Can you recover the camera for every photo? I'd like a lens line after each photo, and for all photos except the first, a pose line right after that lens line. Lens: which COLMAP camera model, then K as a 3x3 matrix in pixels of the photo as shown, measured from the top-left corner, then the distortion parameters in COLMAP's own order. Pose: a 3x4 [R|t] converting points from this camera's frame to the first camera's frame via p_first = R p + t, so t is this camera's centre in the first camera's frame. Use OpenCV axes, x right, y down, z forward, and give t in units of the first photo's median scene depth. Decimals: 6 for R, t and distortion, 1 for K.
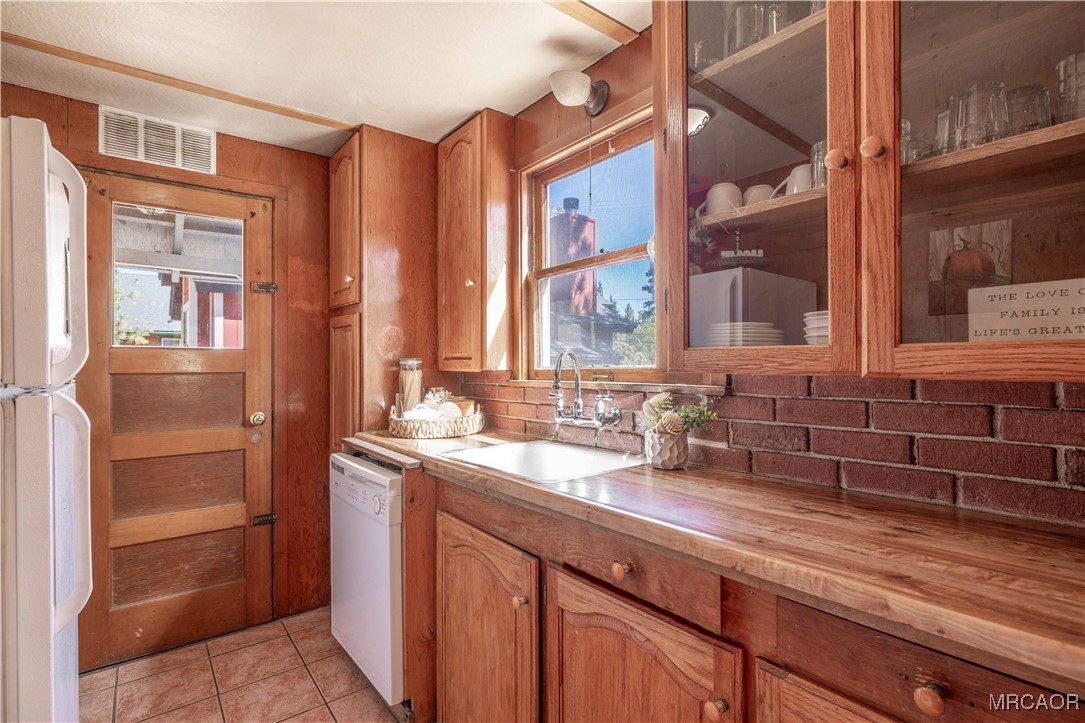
lens RADIAL K [[524.0, 0, 540.3], [0, 524.0, 361.4], [0, 0, 1]] dist [0.004075, 0.000700]
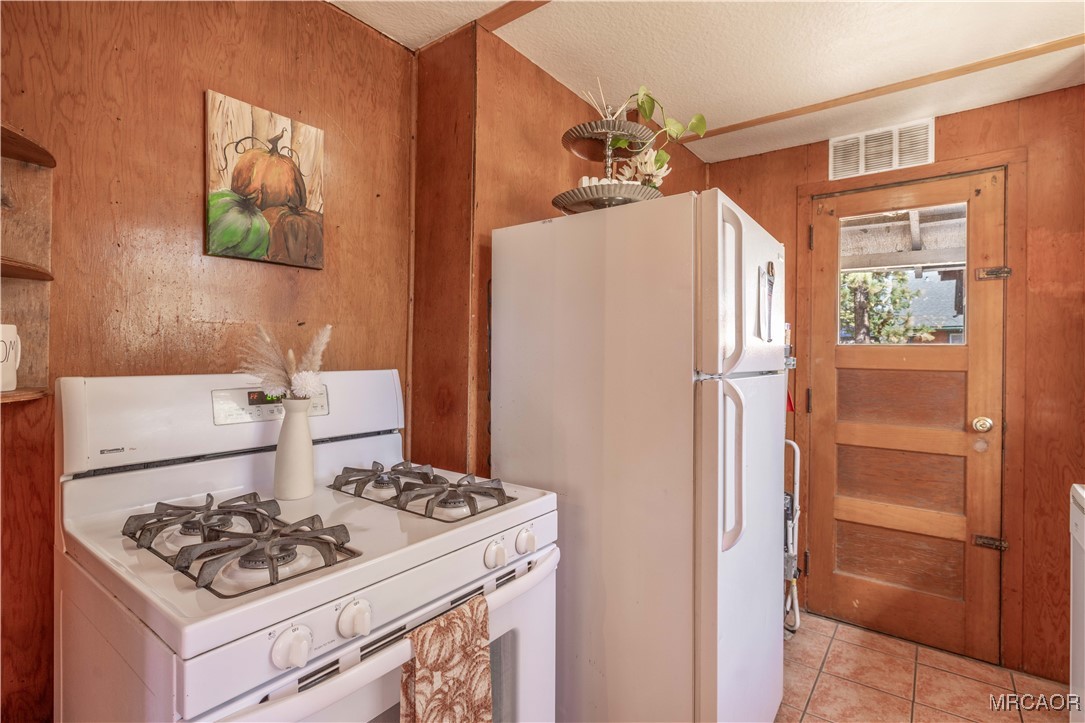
lens RADIAL K [[524.0, 0, 540.1], [0, 524.0, 357.3], [0, 0, 1]] dist [0.004075, 0.000700]
pose [[0.261509, 0.010566, -0.965143, 0.113965], [-0.011120, 0.999907, 0.007933, -0.001652], [0.965137, 0.008658, 0.261602, 0.062011]]
